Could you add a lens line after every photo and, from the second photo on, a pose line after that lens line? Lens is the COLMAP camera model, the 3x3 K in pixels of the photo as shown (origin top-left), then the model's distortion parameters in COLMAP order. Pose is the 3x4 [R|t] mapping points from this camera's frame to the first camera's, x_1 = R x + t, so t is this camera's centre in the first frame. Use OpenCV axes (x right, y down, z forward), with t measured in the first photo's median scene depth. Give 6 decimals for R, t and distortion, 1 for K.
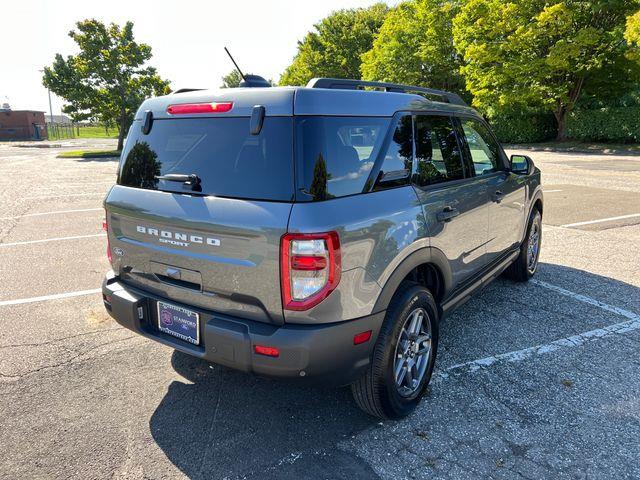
lens RADIAL K [[483.9, 0, 319.2], [0, 483.9, 234.9], [0, 0, 1]] dist [0.049999, -0.051092]
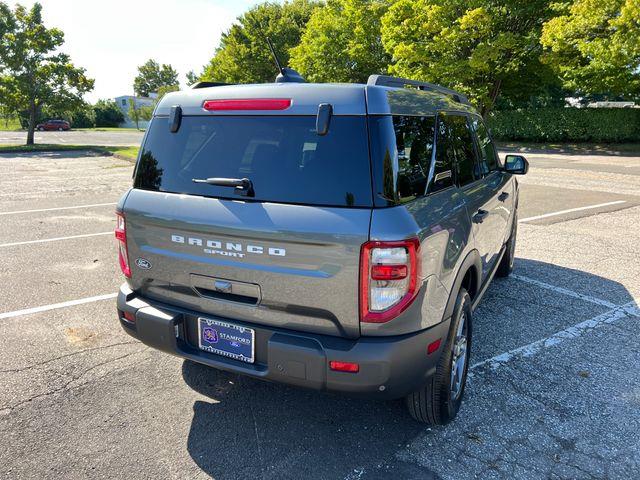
lens RADIAL K [[483.9, 0, 322.7], [0, 483.9, 243.4], [0, 0, 1]] dist [0.049999, -0.051092]
pose [[0.986695, -0.025659, 0.160547, -0.204872], [0.021667, 0.999412, 0.026564, -0.017735], [-0.161134, -0.022732, 0.986671, 0.058653]]
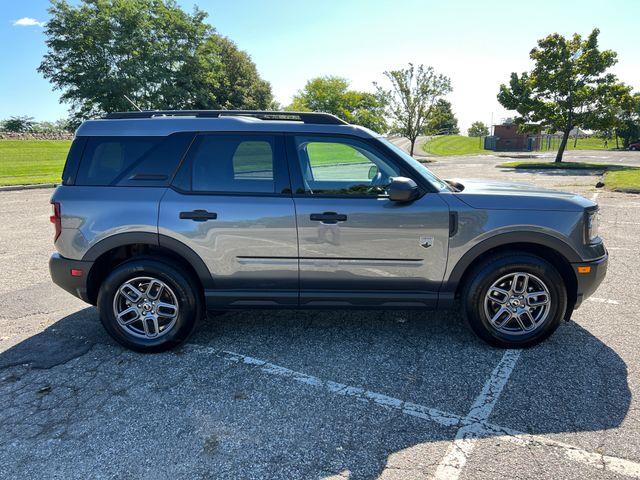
lens RADIAL K [[483.9, 0, 321.2], [0, 483.9, 235.0], [0, 0, 1]] dist [0.049999, -0.051092]
pose [[0.569205, 0.162569, -0.805963, 1.351811], [-0.180226, 0.981088, 0.070610, -0.128835], [0.802199, 0.105064, 0.587740, 0.496088]]
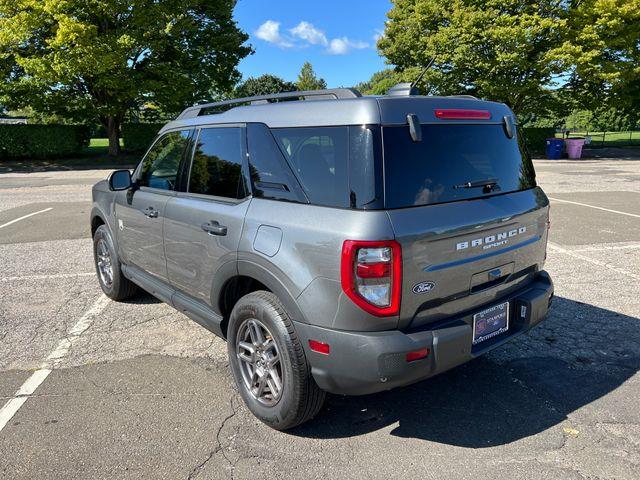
lens RADIAL K [[483.9, 0, 320.4], [0, 483.9, 243.2], [0, 0, 1]] dist [0.049999, -0.051092]
pose [[0.269668, -0.201060, 0.941729, -1.070584], [0.220480, 0.964872, 0.142866, -0.168959], [-0.937373, 0.169106, 0.304525, 0.808278]]
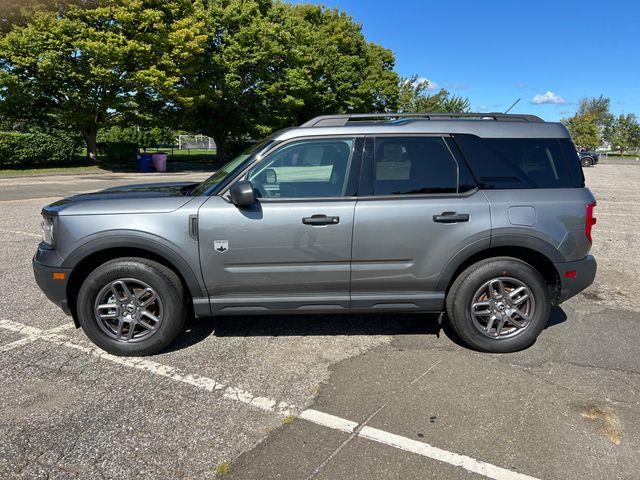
lens RADIAL K [[483.9, 0, 321.3], [0, 483.9, 244.3], [0, 0, 1]] dist [0.049999, -0.051092]
pose [[-0.608064, -0.144946, 0.780544, -0.961821], [0.178084, 0.933232, 0.312032, -0.463052], [-0.773657, 0.328738, -0.541652, 2.156646]]
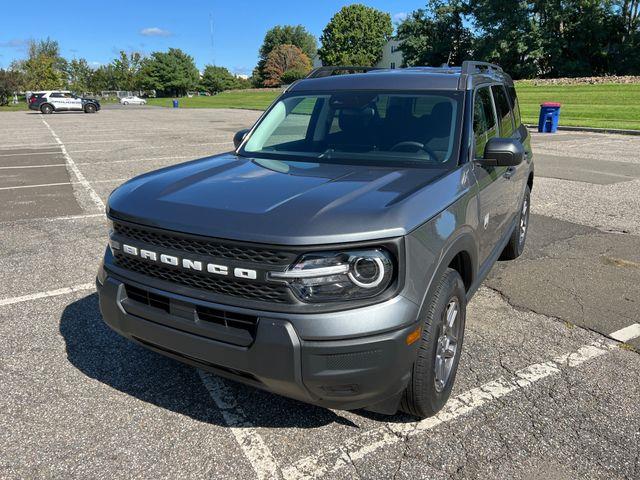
lens RADIAL K [[483.9, 0, 320.5], [0, 483.9, 239.9], [0, 0, 1]] dist [0.049999, -0.051092]
pose [[-0.994378, 0.052199, -0.092129, 0.472002], [-0.000335, 0.868499, 0.495691, -0.586383], [0.105889, 0.492935, -0.863598, 2.527302]]
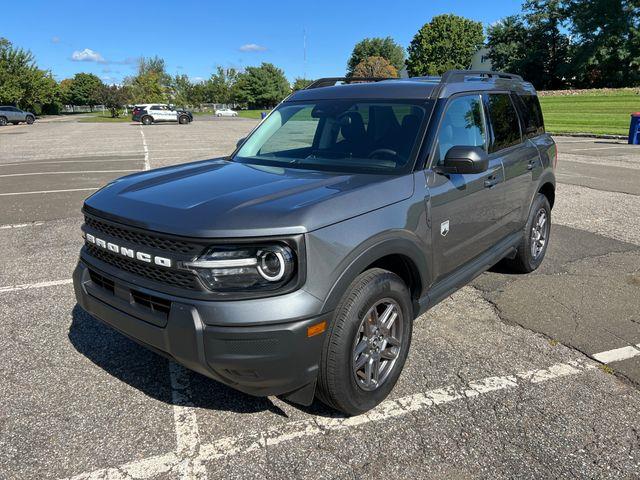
lens RADIAL K [[483.9, 0, 317.8], [0, 483.9, 235.1], [0, 0, 1]] dist [0.049999, -0.051092]
pose [[-0.996593, 0.008792, 0.082011, 0.232492], [0.046062, 0.884129, 0.464966, -0.589148], [-0.068420, 0.467160, -0.881522, 2.584537]]
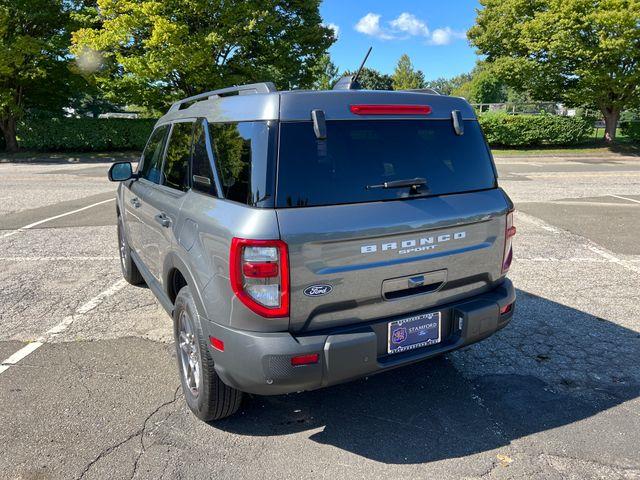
lens RADIAL K [[483.9, 0, 321.0], [0, 483.9, 242.3], [0, 0, 1]] dist [0.049999, -0.051092]
pose [[0.447458, -0.194222, 0.872960, -0.953104], [0.199196, 0.973255, 0.114433, -0.114111], [-0.871838, 0.122686, 0.474180, 0.555597]]
